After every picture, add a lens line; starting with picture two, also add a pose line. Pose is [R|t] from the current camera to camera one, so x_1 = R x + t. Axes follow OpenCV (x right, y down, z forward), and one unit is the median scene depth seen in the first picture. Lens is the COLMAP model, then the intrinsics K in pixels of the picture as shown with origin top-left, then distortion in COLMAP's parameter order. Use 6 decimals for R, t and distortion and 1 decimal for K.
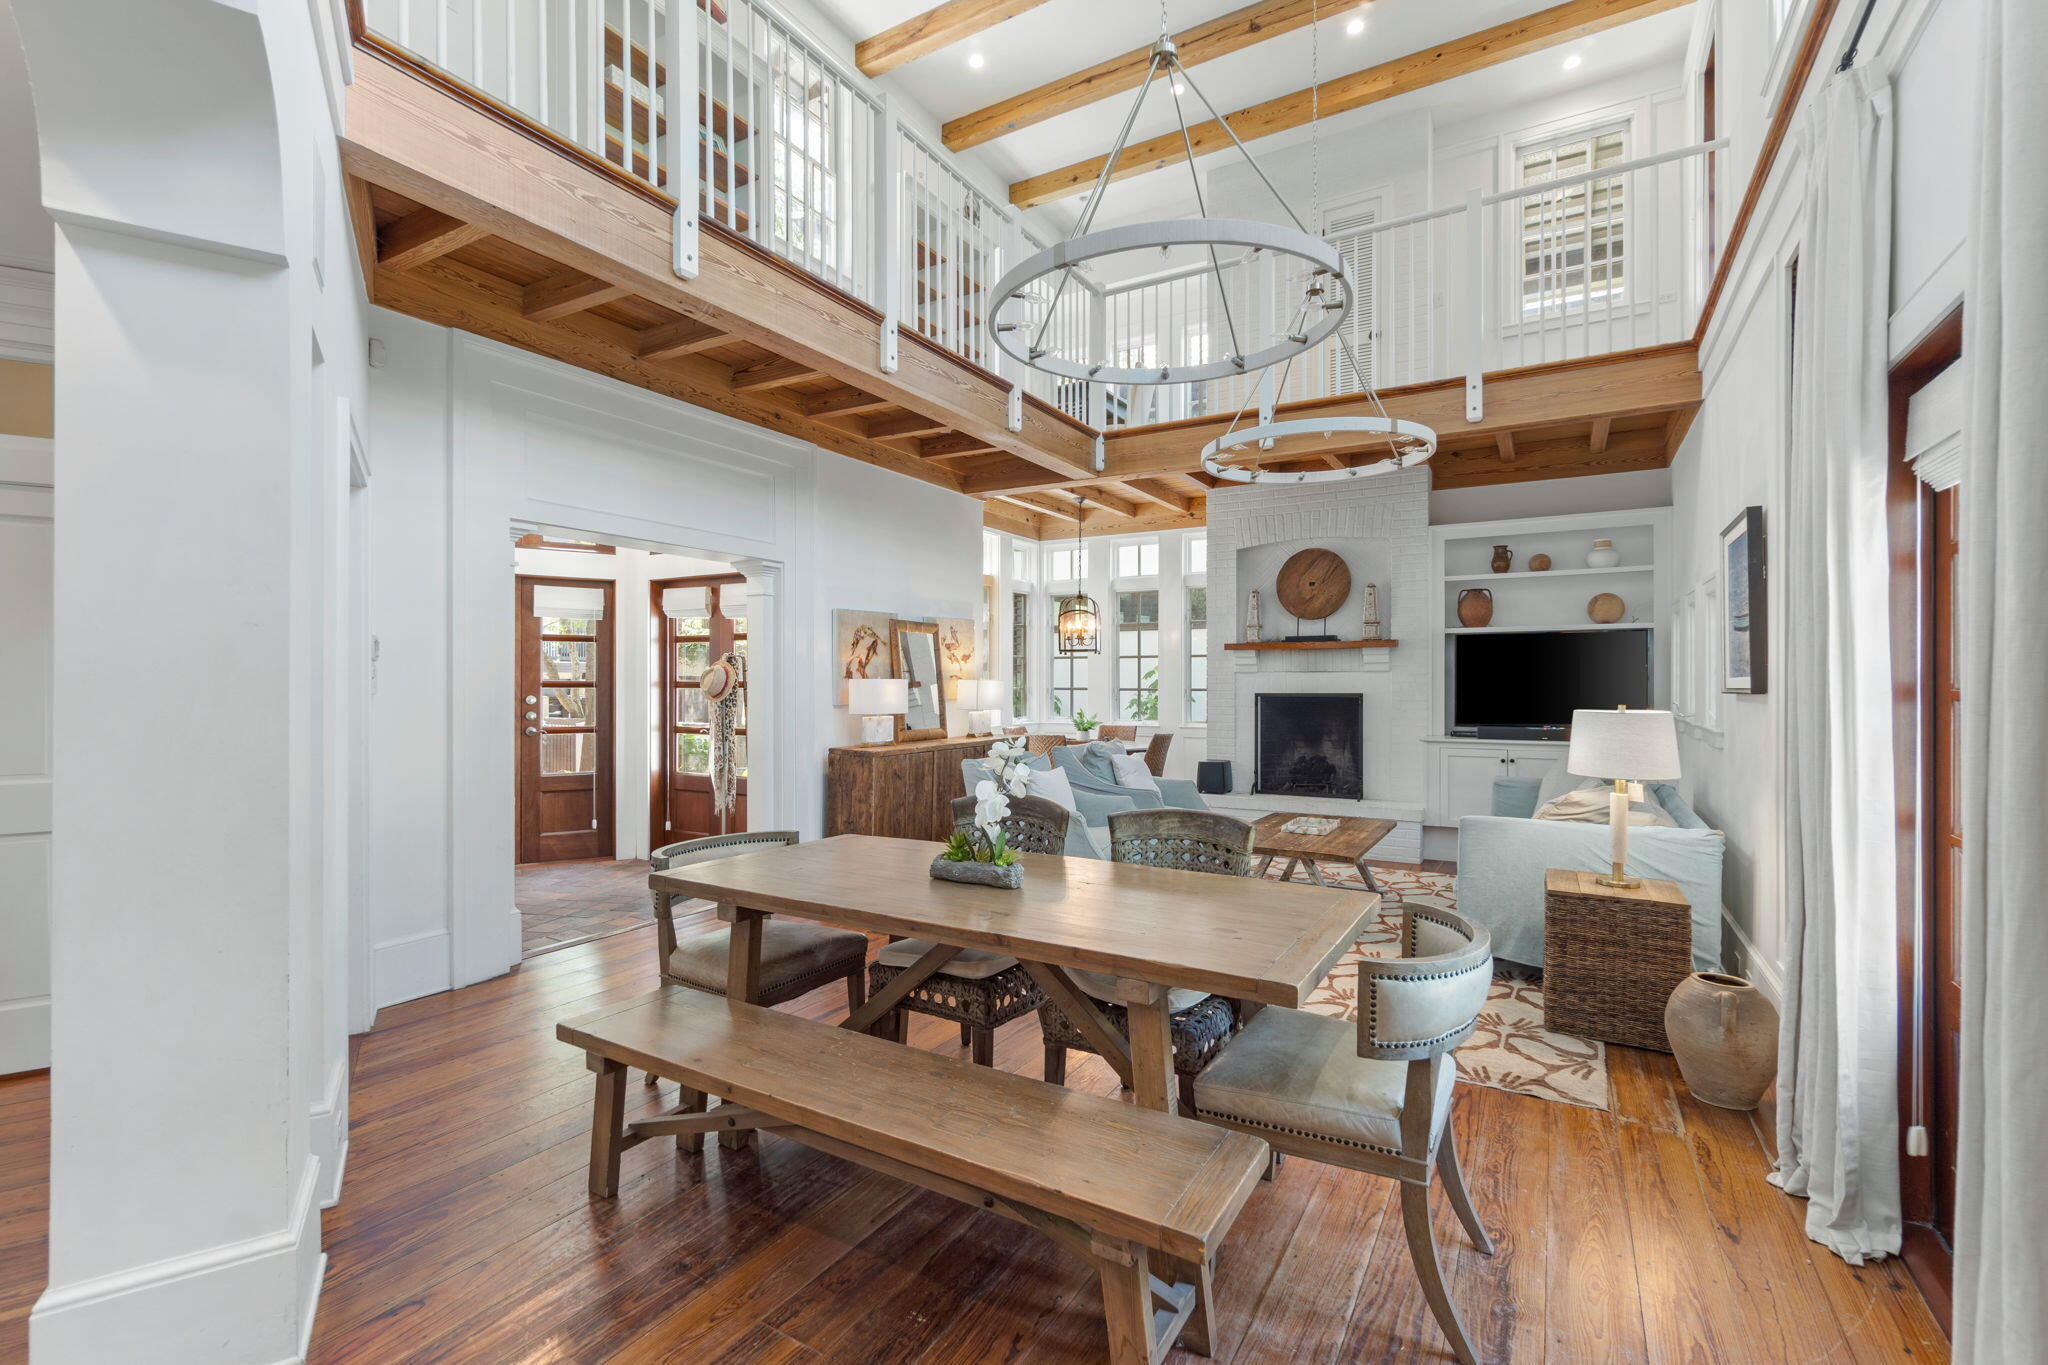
lens RADIAL K [[898.3, 0, 1027.8], [0, 898.3, 676.1], [0, 0, 1]] dist [-0.001107, 0.000057]
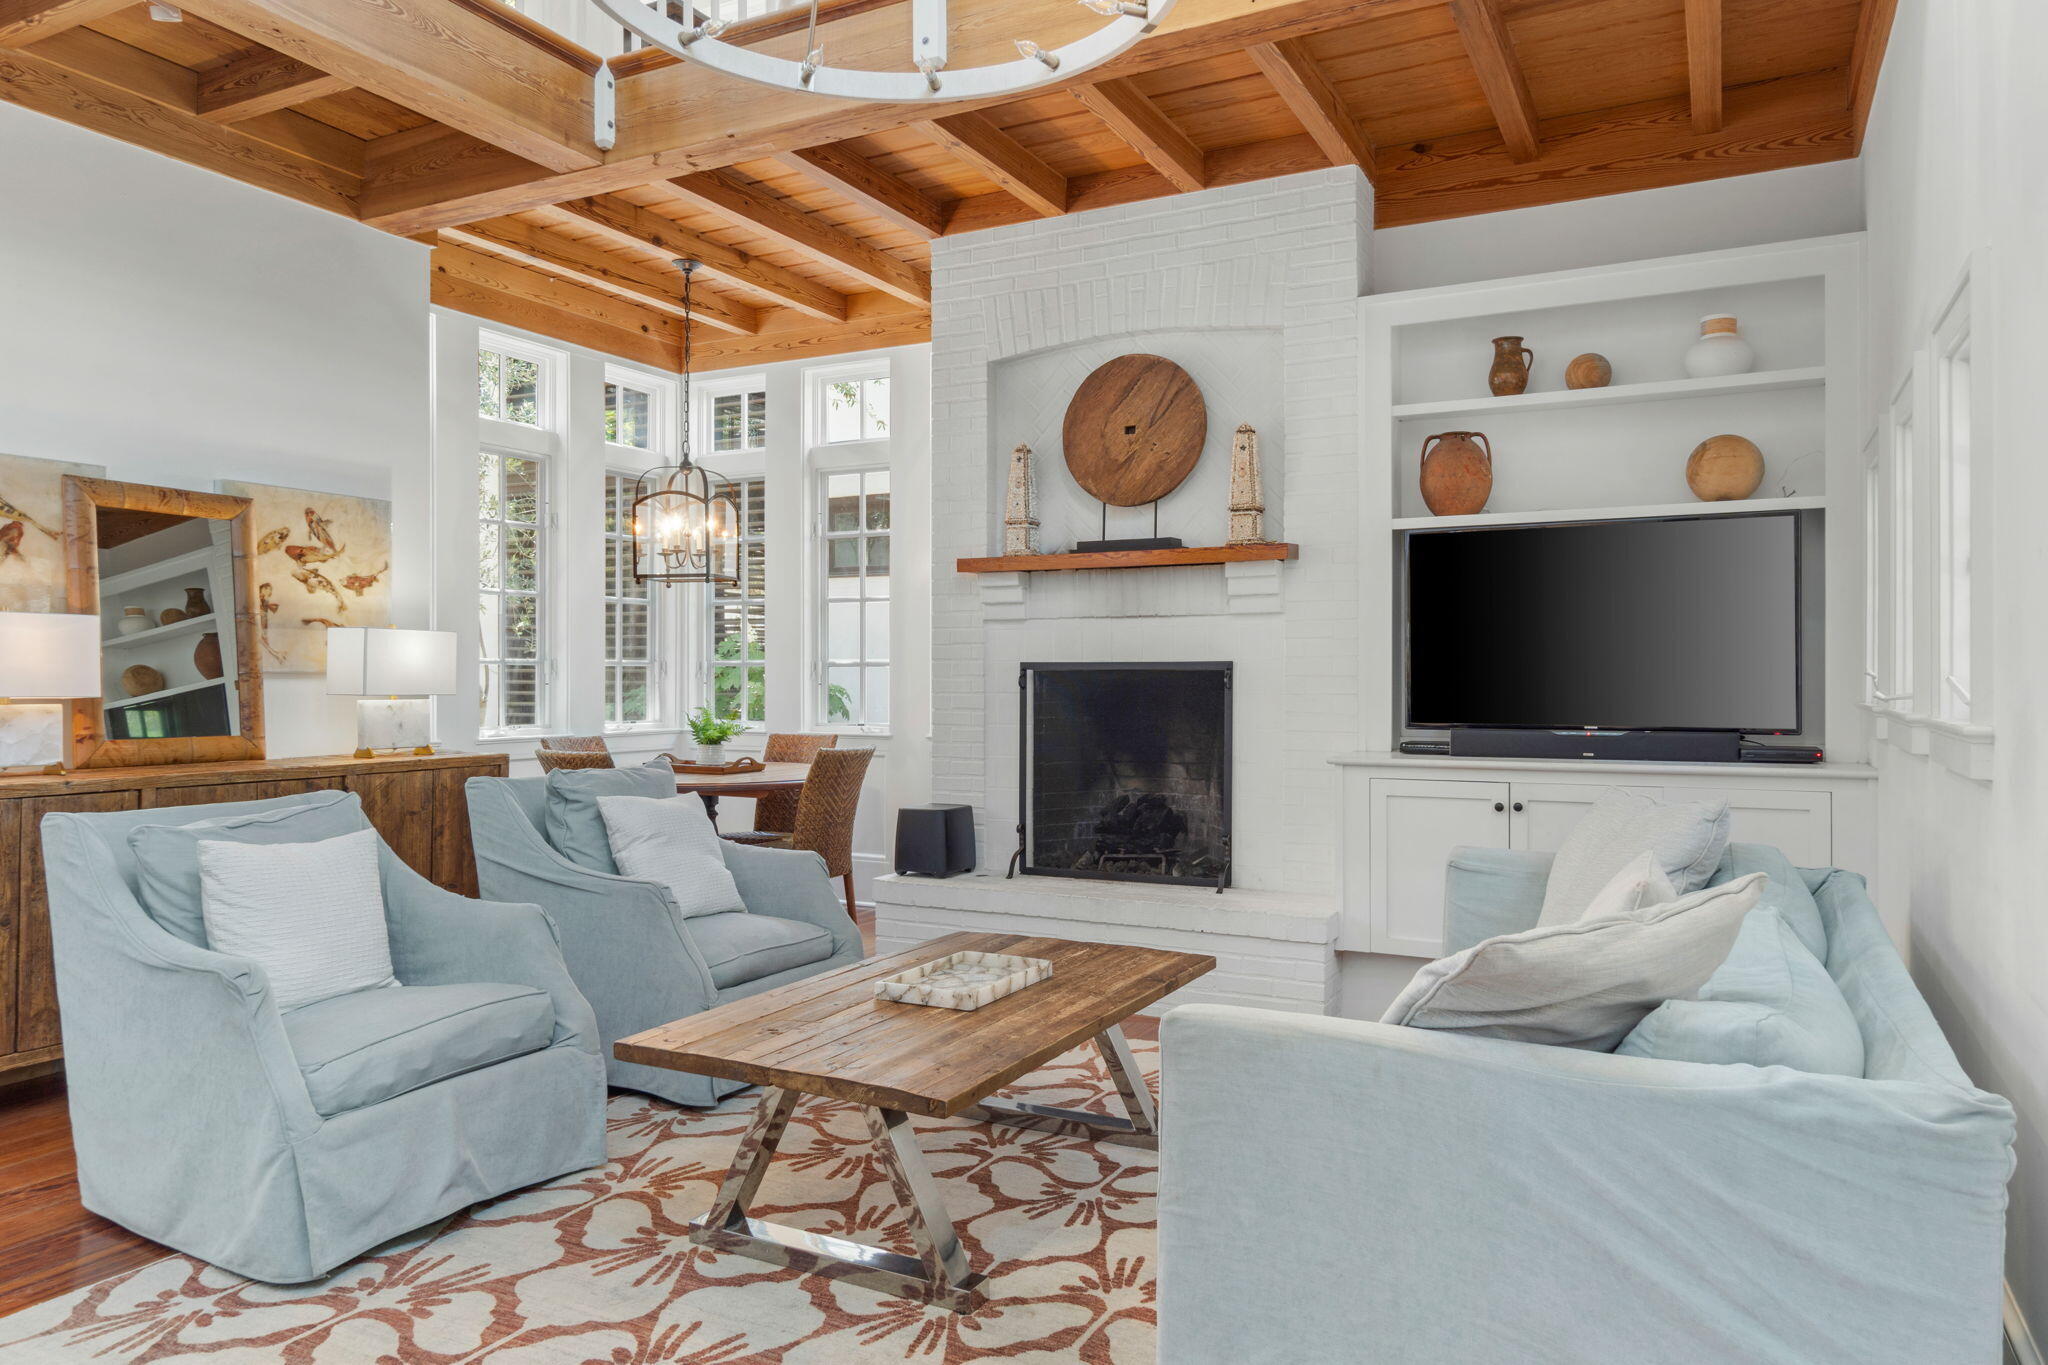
lens RADIAL K [[1291.4, 0, 1057.0], [0, 1291.4, 675.3], [0, 0, 1]] dist [0.002709, -0.026105]
pose [[0.998662, 0.000802, 0.051707, 0.251498], [-0.000919, 0.999997, 0.002236, 0.025299], [-0.051705, -0.002280, 0.998660, 0.337966]]
